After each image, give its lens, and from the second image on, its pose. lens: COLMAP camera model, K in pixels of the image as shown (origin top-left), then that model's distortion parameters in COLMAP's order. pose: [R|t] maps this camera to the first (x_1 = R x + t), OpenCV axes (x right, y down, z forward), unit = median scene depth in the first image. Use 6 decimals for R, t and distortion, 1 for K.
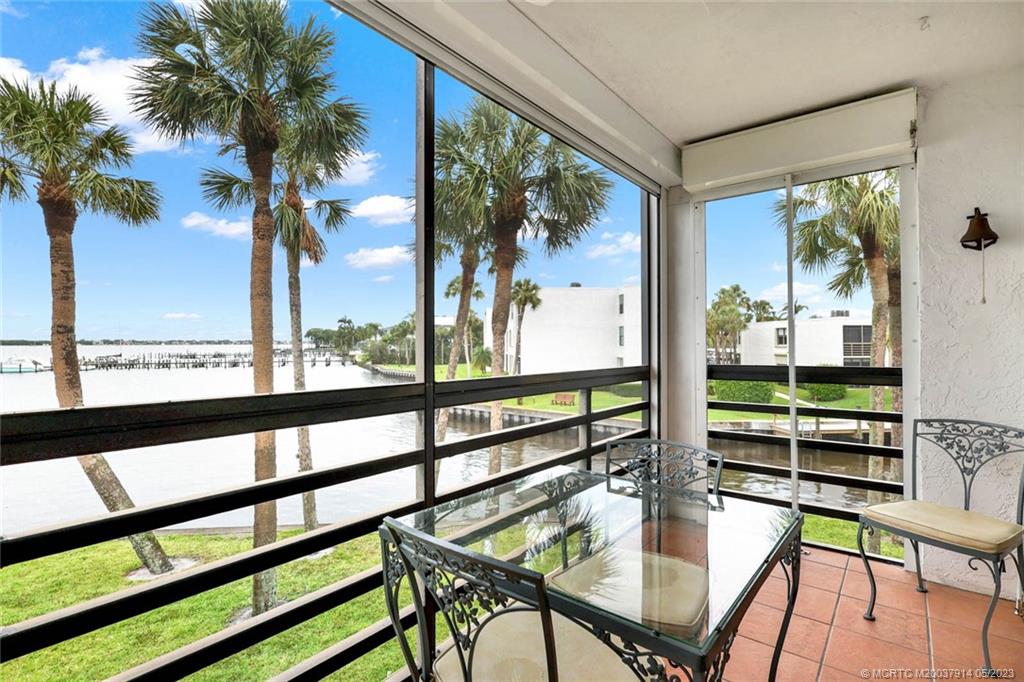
lens RADIAL K [[490.2, 0, 513.4], [0, 490.2, 340.4], [0, 0, 1]] dist [0.000785, 0.000731]
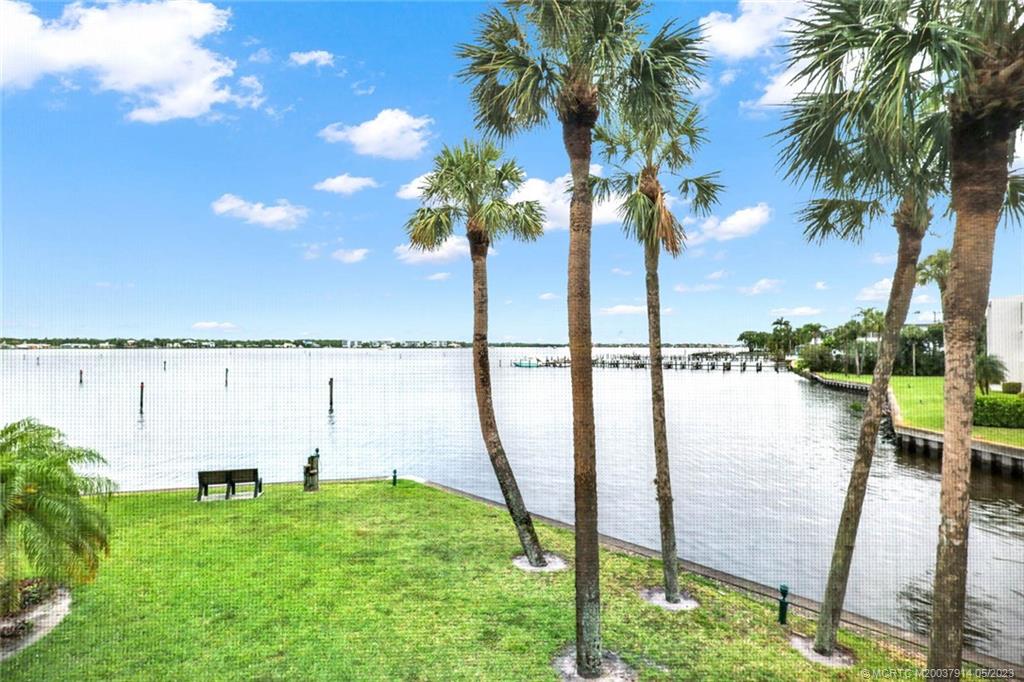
lens RADIAL K [[490.2, 0, 513.4], [0, 490.2, 340.4], [0, 0, 1]] dist [0.000785, 0.000731]
pose [[0.670805, -0.004441, -0.741620, 0.033072], [-0.000759, 0.999977, -0.006674, -0.005777], [0.741633, 0.005040, 0.670787, 0.232438]]
